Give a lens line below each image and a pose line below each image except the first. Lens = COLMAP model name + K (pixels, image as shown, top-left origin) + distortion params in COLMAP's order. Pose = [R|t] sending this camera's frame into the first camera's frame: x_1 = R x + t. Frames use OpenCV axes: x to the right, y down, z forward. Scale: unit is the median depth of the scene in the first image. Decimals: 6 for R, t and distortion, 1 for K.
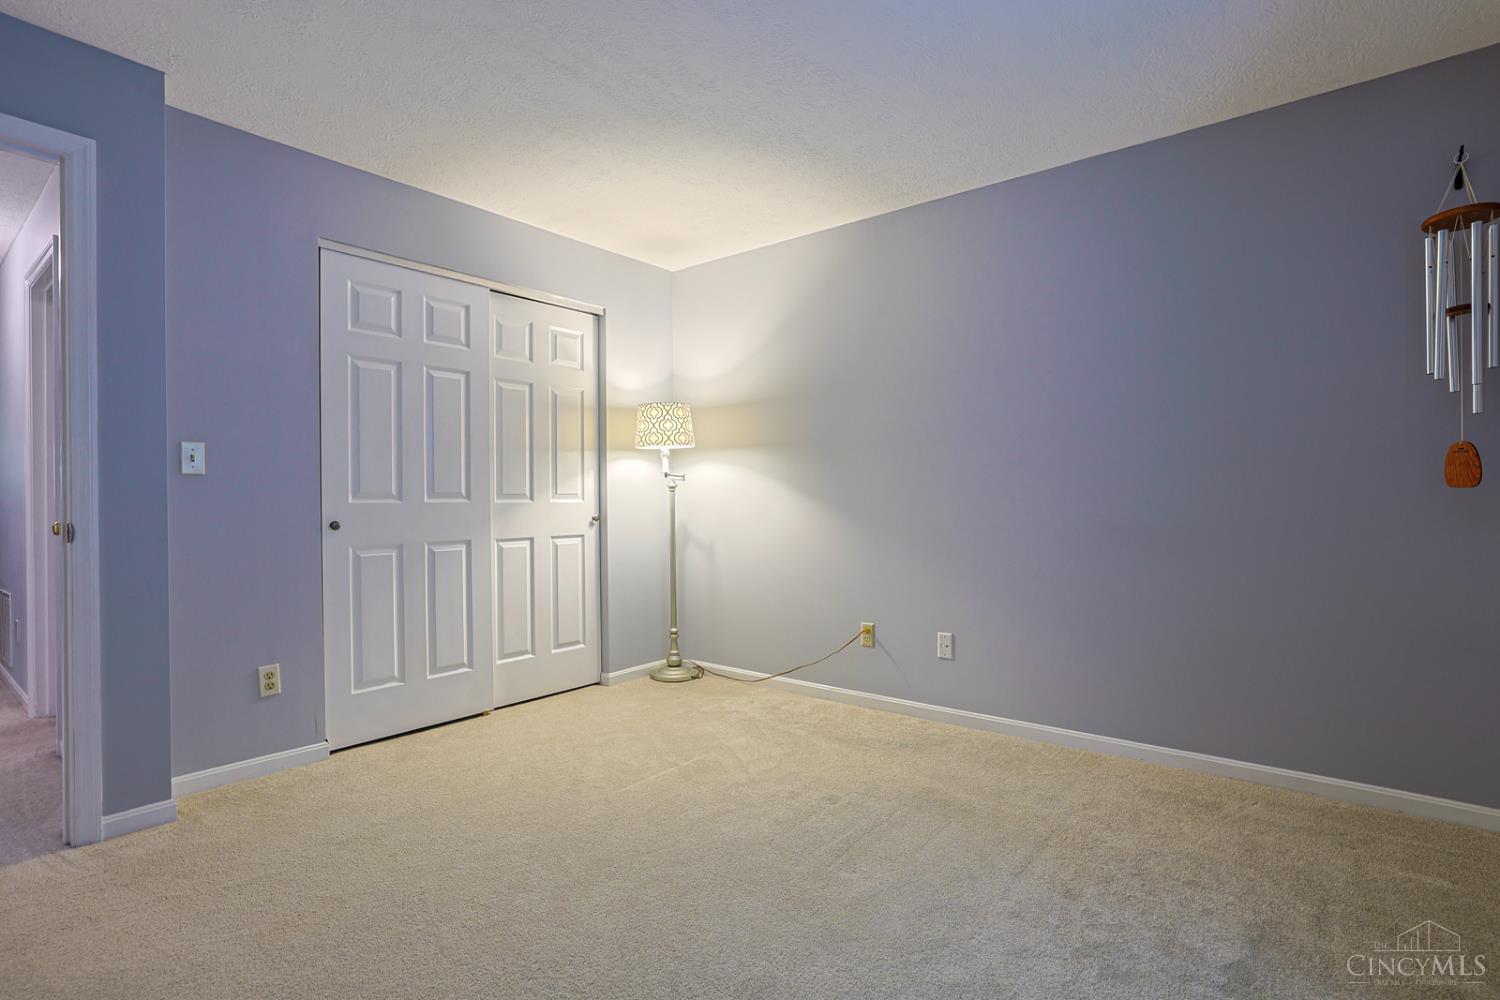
lens RADIAL K [[720.3, 0, 746.2], [0, 720.3, 501.0], [0, 0, 1]] dist [-0.016813, 0.000571]
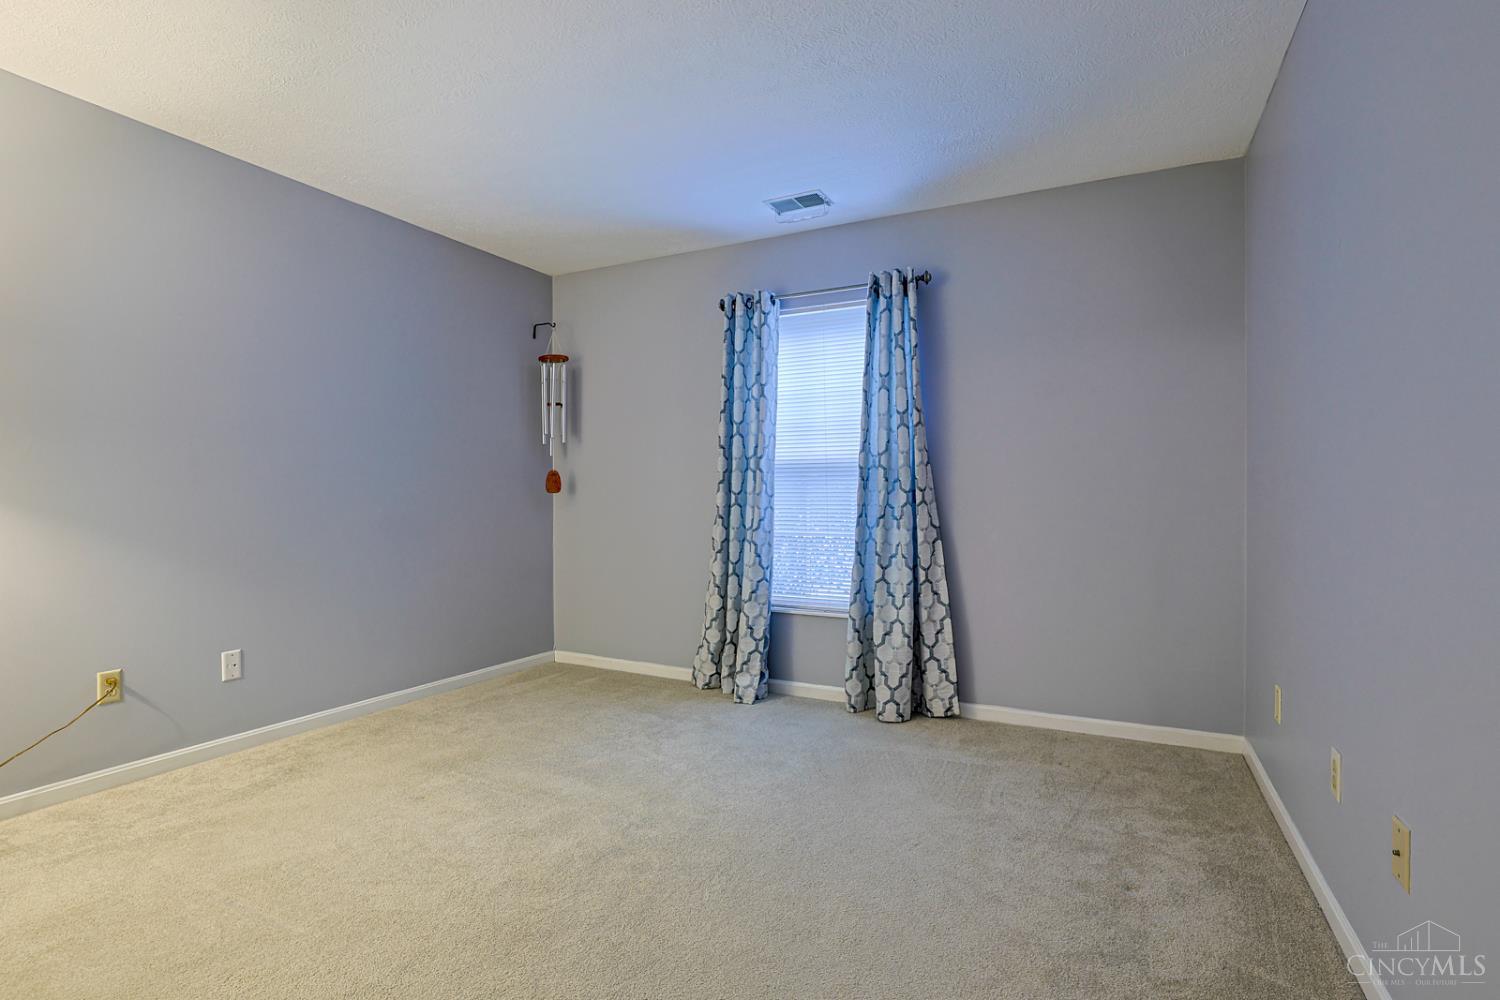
lens RADIAL K [[720.3, 0, 747.3], [0, 720.3, 497.8], [0, 0, 1]] dist [-0.016813, 0.000571]
pose [[-0.191189, 0.000392, 0.981553, -0.703367], [0.002088, 0.999998, 0.000008, -0.003012], [-0.981551, 0.002051, -0.191189, 0.549024]]
